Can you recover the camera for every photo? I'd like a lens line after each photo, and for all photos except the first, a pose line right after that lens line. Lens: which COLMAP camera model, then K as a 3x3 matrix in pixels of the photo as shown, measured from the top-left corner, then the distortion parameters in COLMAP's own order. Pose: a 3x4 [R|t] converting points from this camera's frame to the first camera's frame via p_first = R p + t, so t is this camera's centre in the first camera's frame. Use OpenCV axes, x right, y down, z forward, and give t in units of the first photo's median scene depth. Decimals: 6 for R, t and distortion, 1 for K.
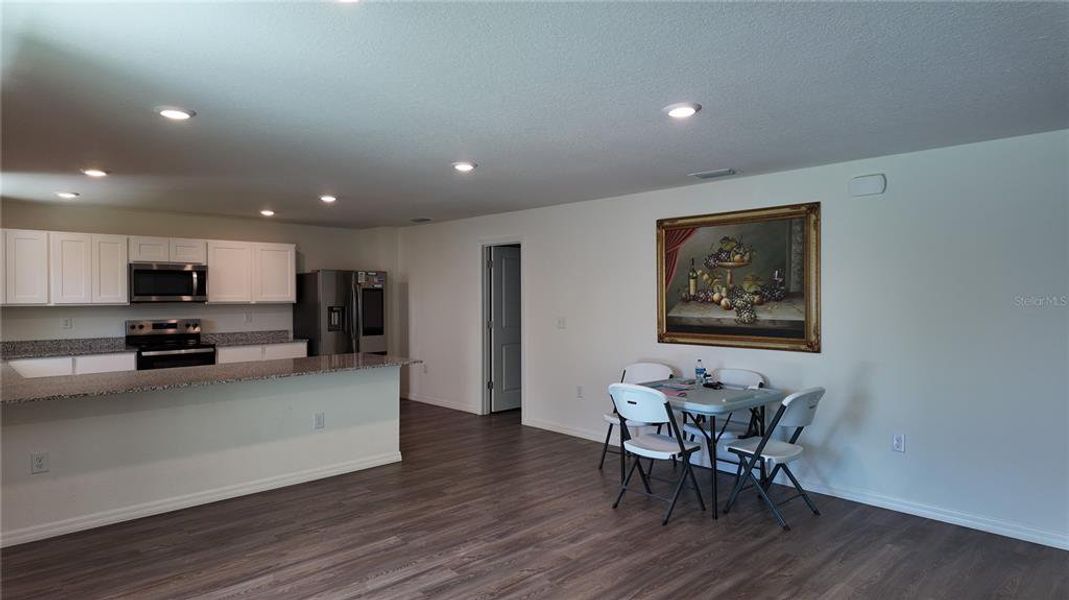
lens RADIAL K [[627.6, 0, 540.6], [0, 627.6, 299.0], [0, 0, 1]] dist [0.018924, -0.004583]
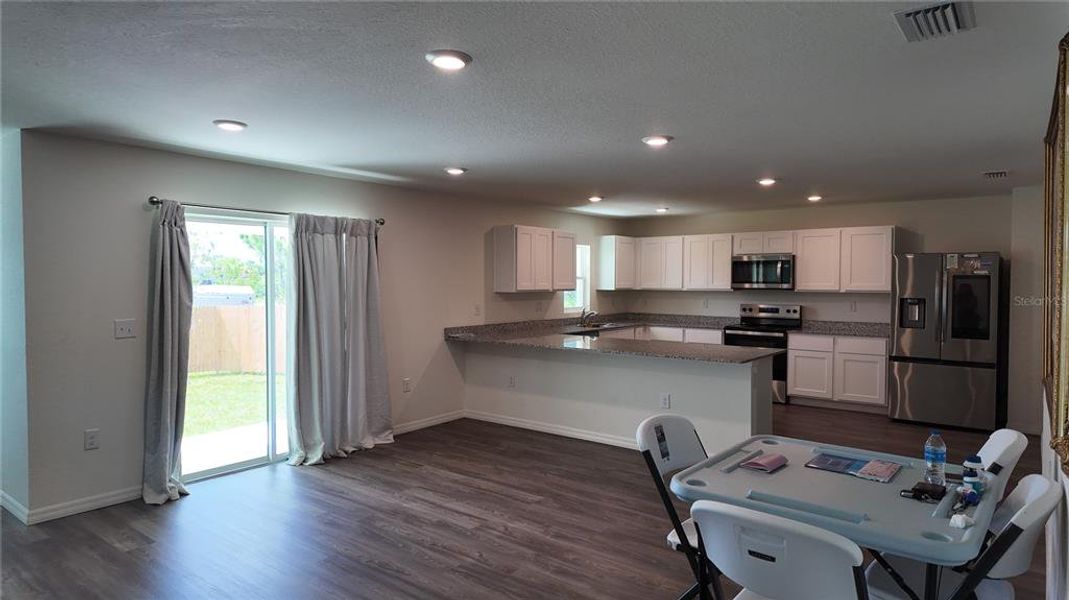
lens RADIAL K [[627.6, 0, 540.9], [0, 627.6, 295.5], [0, 0, 1]] dist [0.018924, -0.004583]
pose [[0.132333, 0.025136, -0.990887, 0.803234], [-0.013325, 0.999633, 0.023578, -0.008416], [0.991116, 0.010084, 0.132620, 0.781501]]
